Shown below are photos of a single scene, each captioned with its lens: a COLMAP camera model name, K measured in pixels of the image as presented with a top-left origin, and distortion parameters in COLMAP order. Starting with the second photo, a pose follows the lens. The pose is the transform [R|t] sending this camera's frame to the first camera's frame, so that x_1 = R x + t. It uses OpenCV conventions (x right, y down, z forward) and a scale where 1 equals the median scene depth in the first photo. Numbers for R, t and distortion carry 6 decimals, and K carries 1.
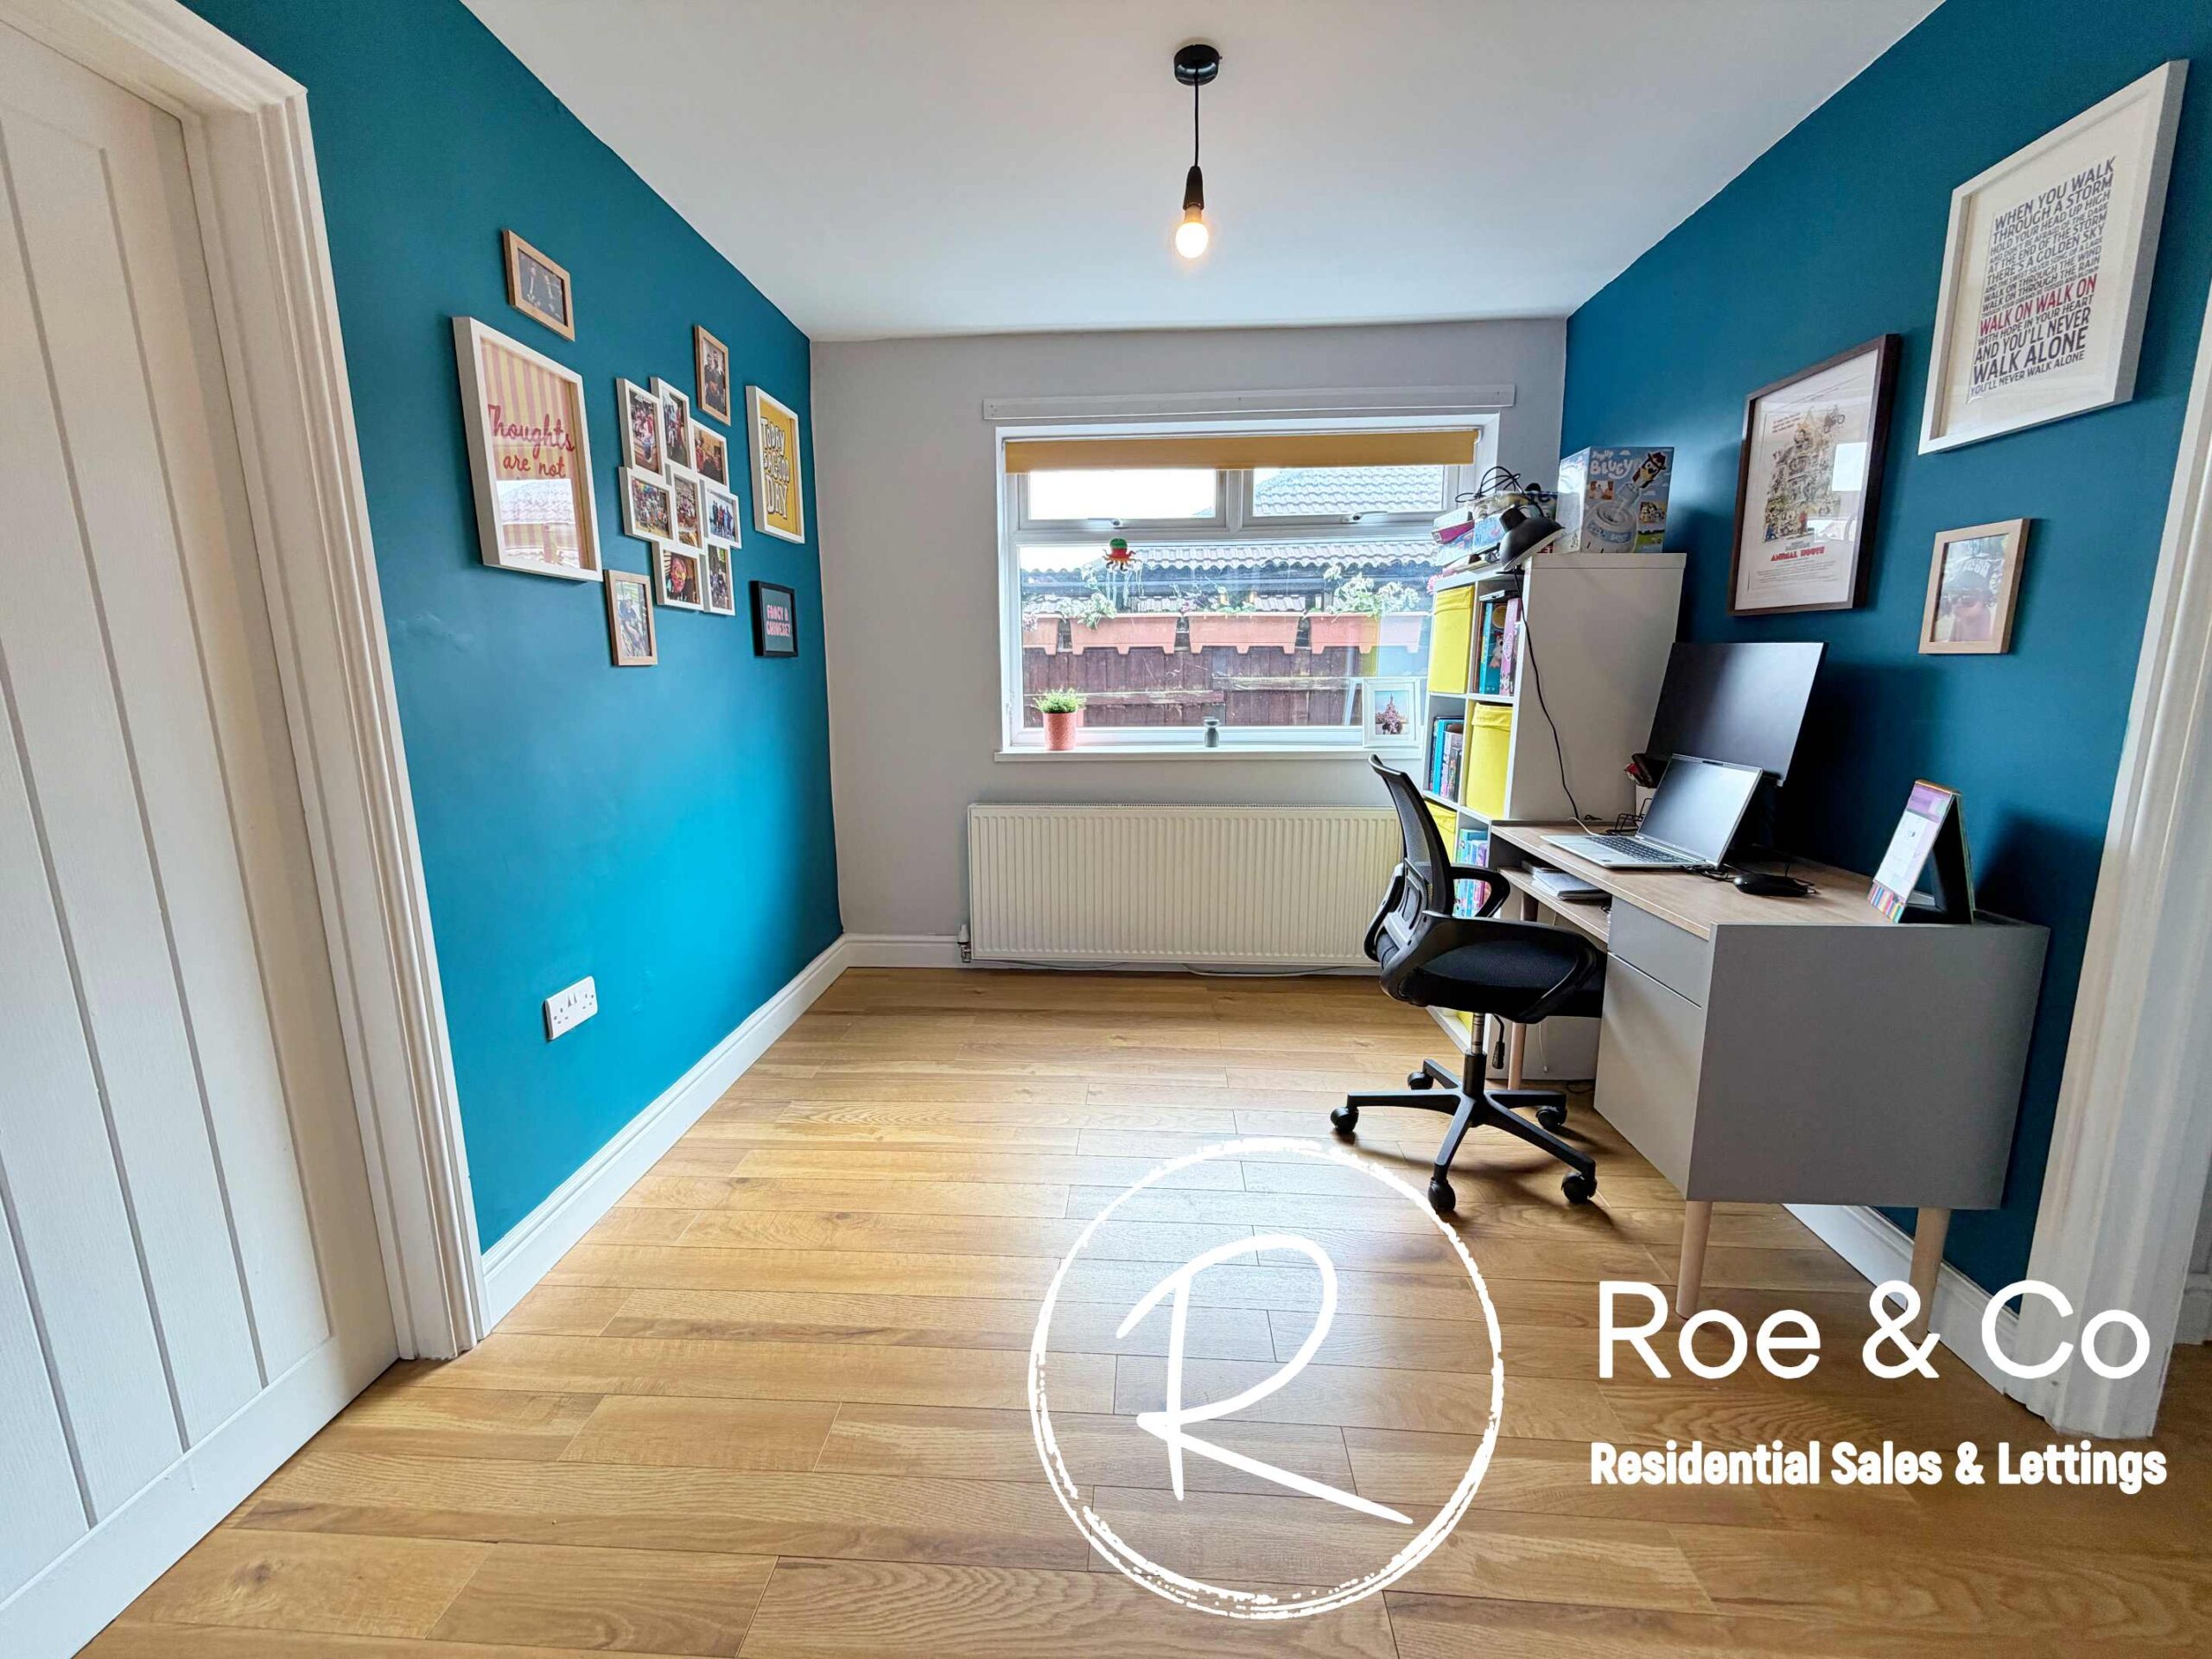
lens RADIAL K [[879.8, 0, 1098.3], [0, 879.8, 820.6], [0, 0, 1]] dist [0.000443, -0.000484]
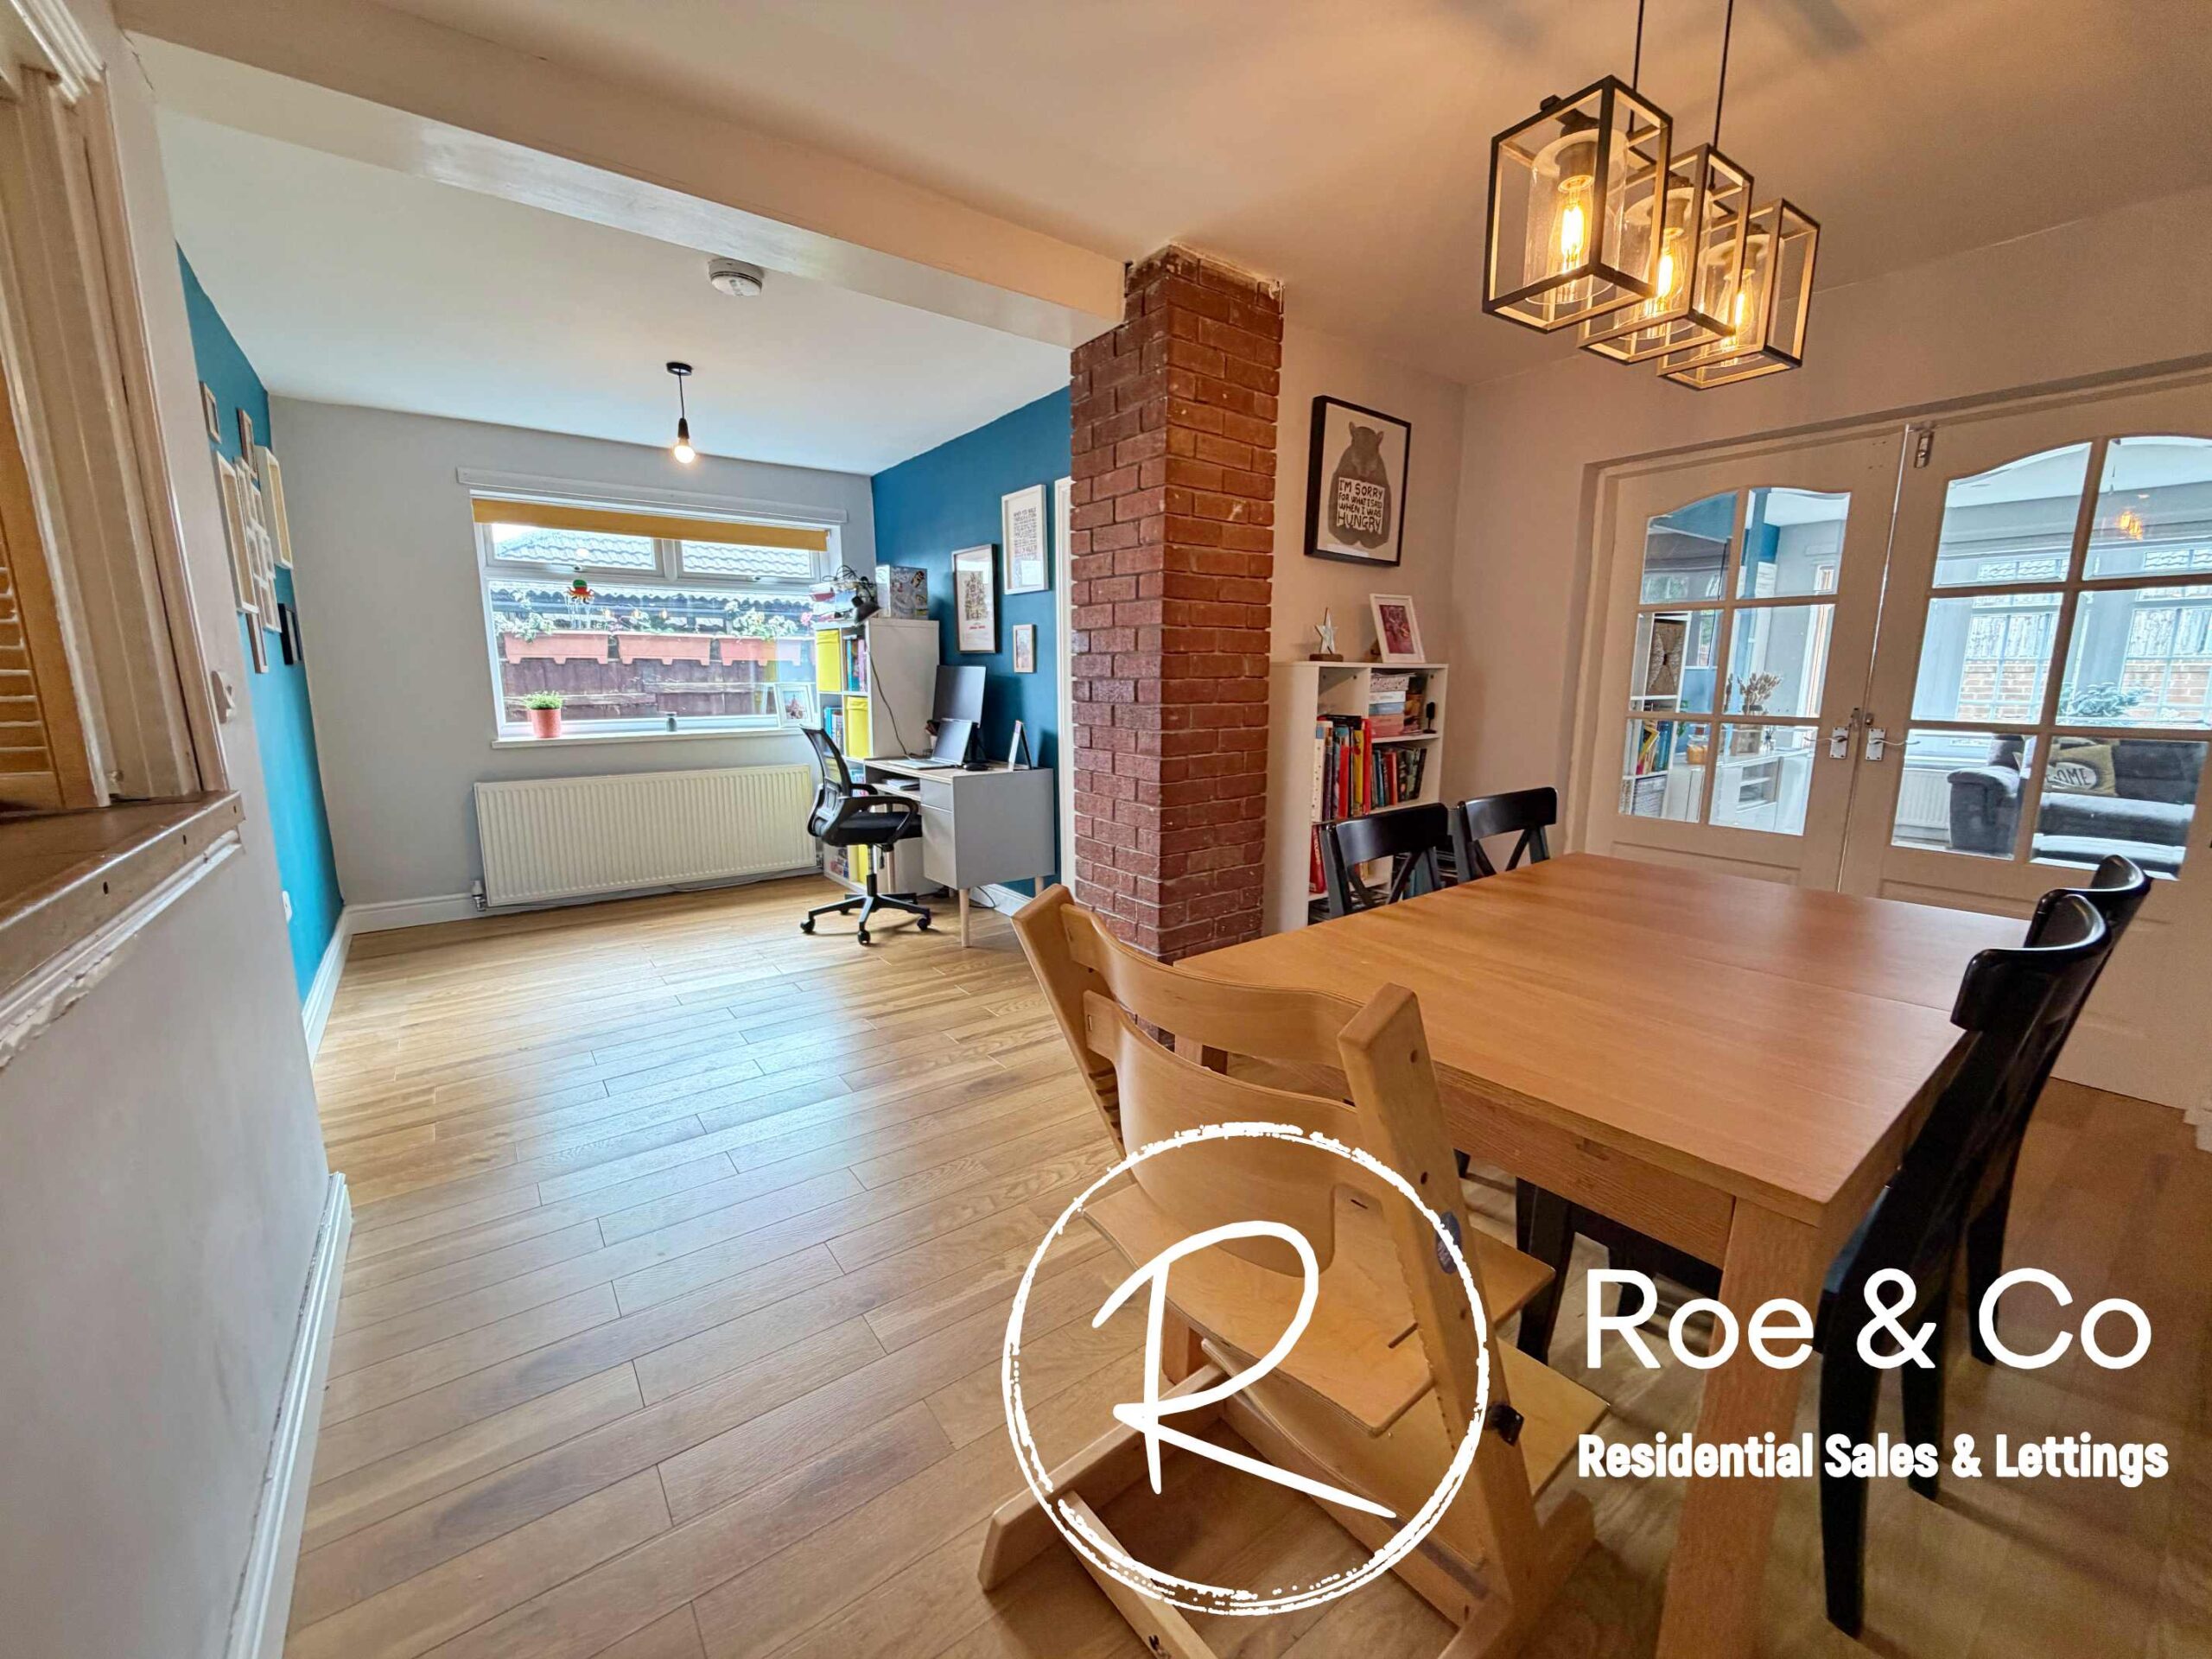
lens RADIAL K [[879.8, 0, 1106.4], [0, 879.8, 831.1], [0, 0, 1]] dist [0.000443, -0.000484]
pose [[0.762819, -0.108441, 0.637454, -0.381927], [0.105905, 0.993477, 0.042274, 0.133168], [-0.637881, 0.035262, 0.769327, -0.787733]]
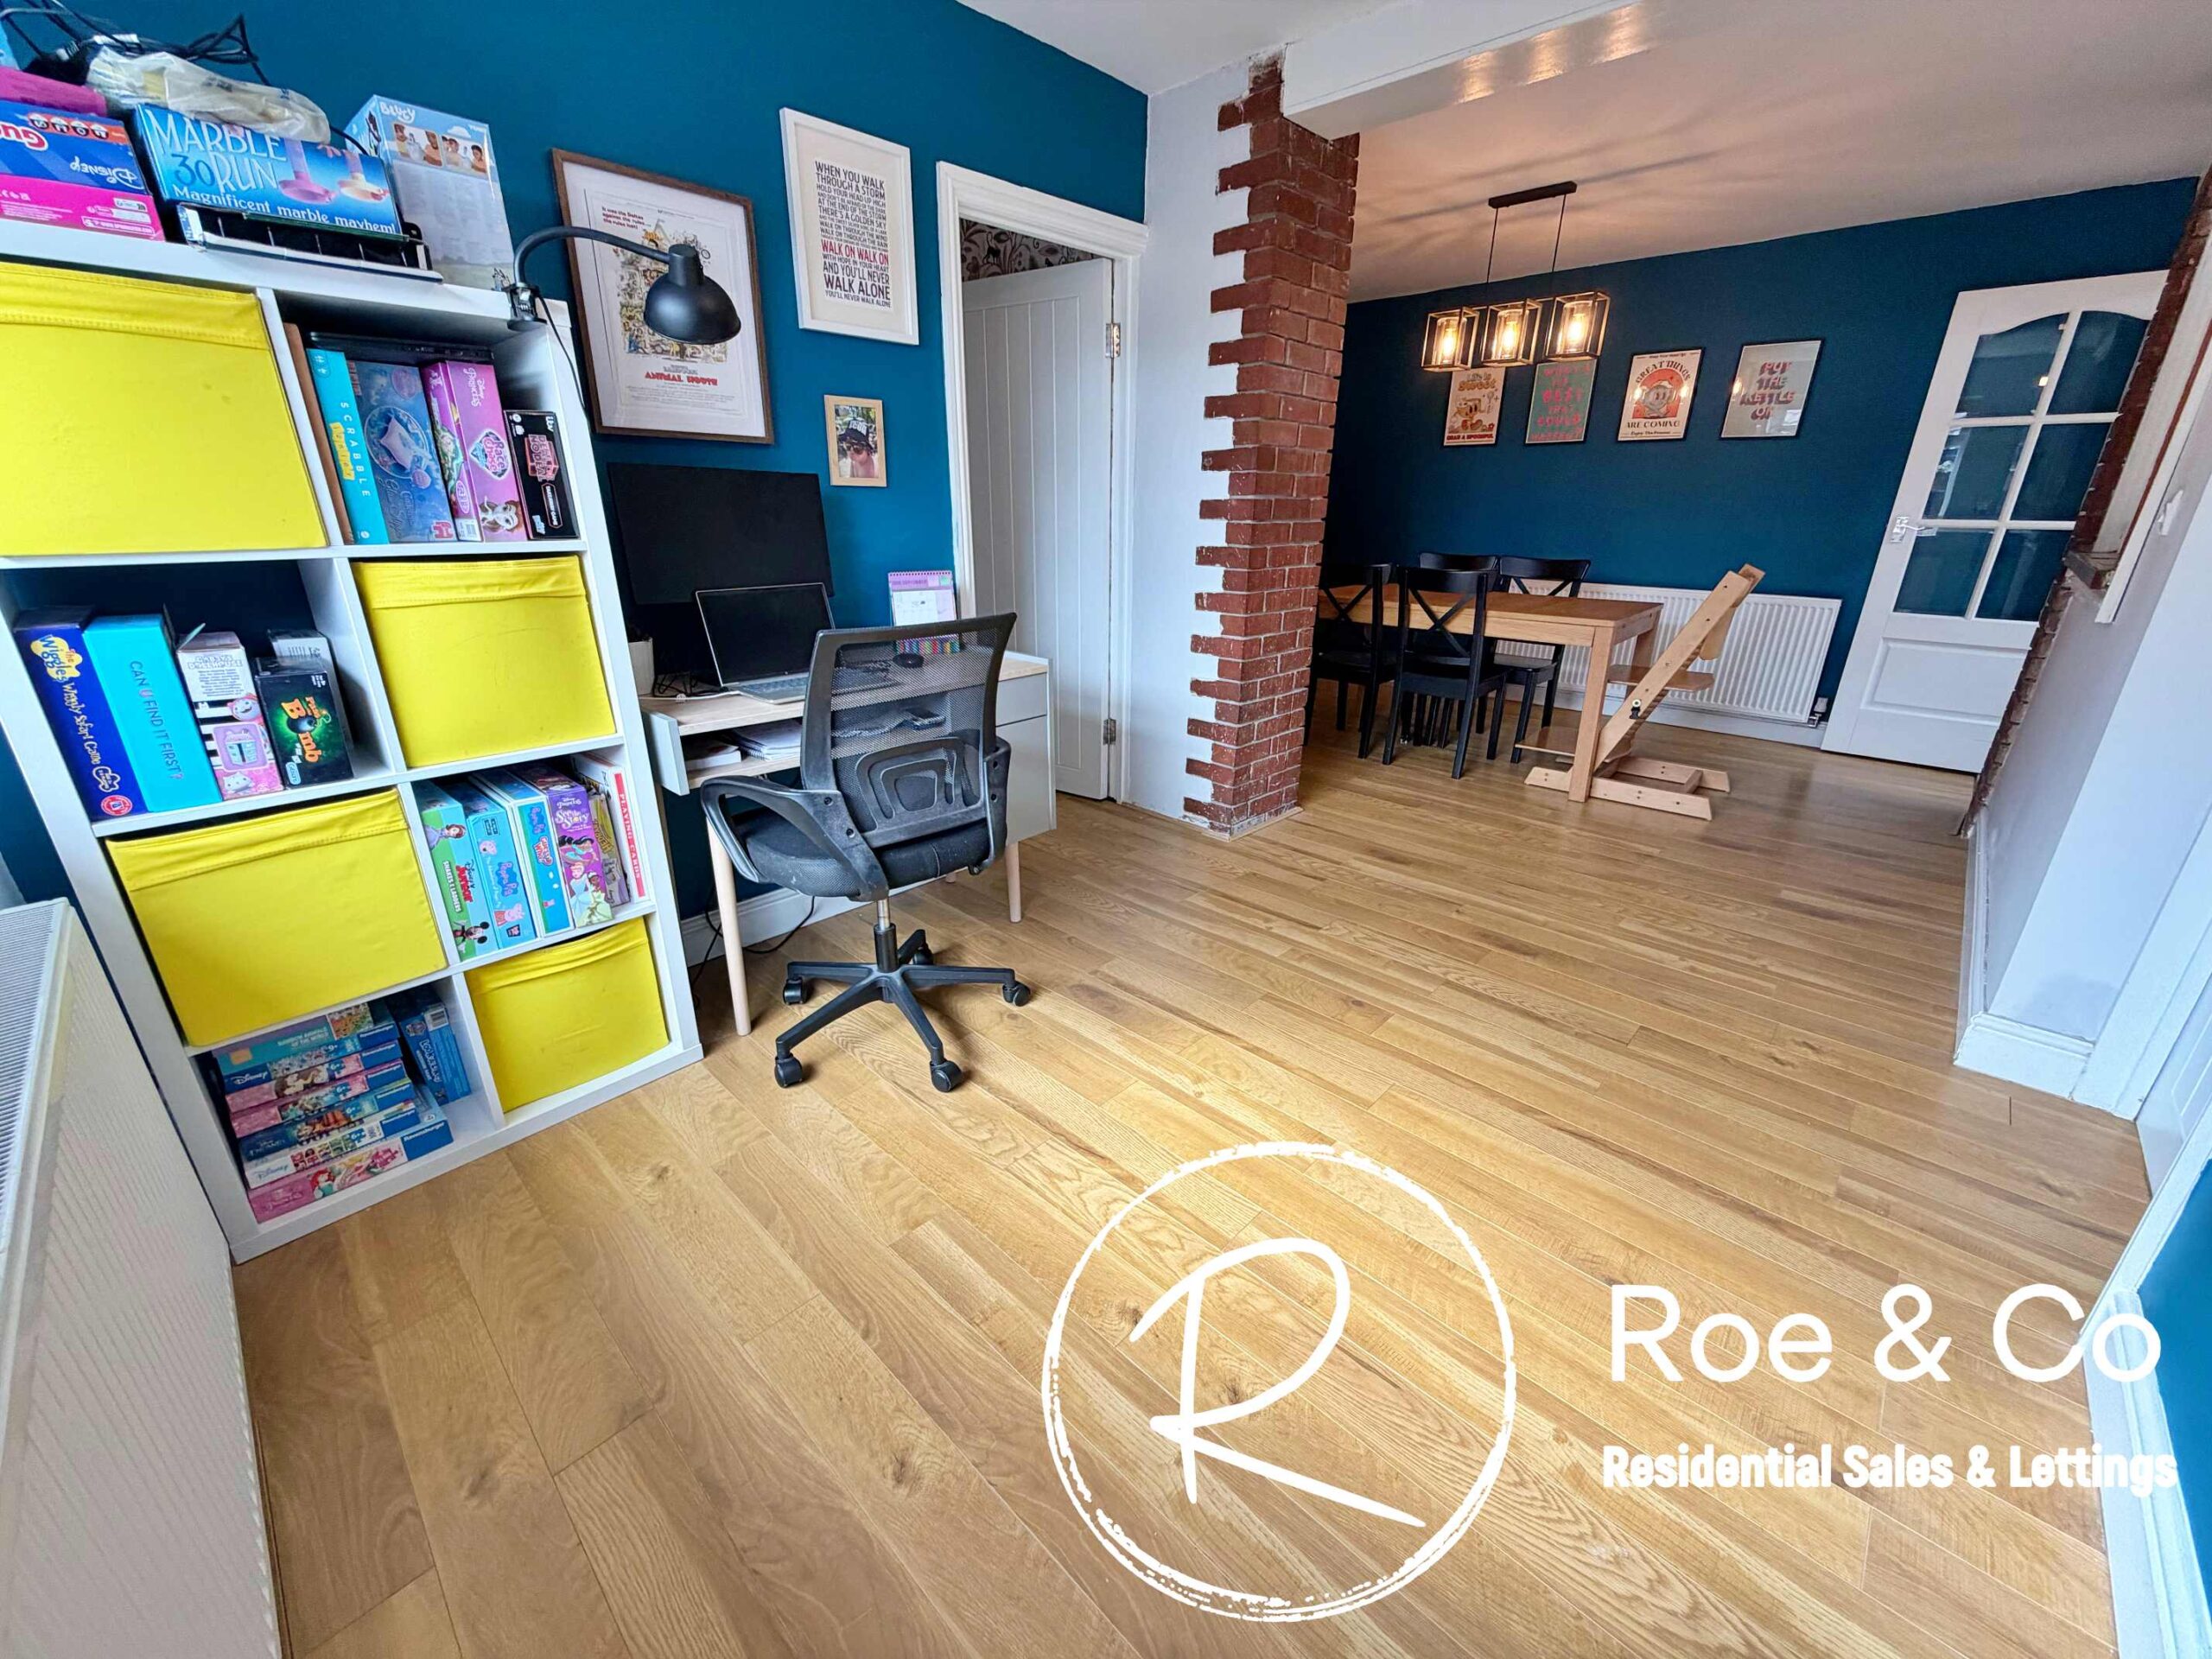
lens RADIAL K [[879.8, 0, 1097.1], [0, 879.8, 829.8], [0, 0, 1]] dist [0.000443, -0.000484]
pose [[-0.766239, -0.222221, 0.602906, -0.264578], [0.111072, 0.878362, 0.464912, -0.220773], [-0.632883, 0.423200, -0.648353, 1.325698]]
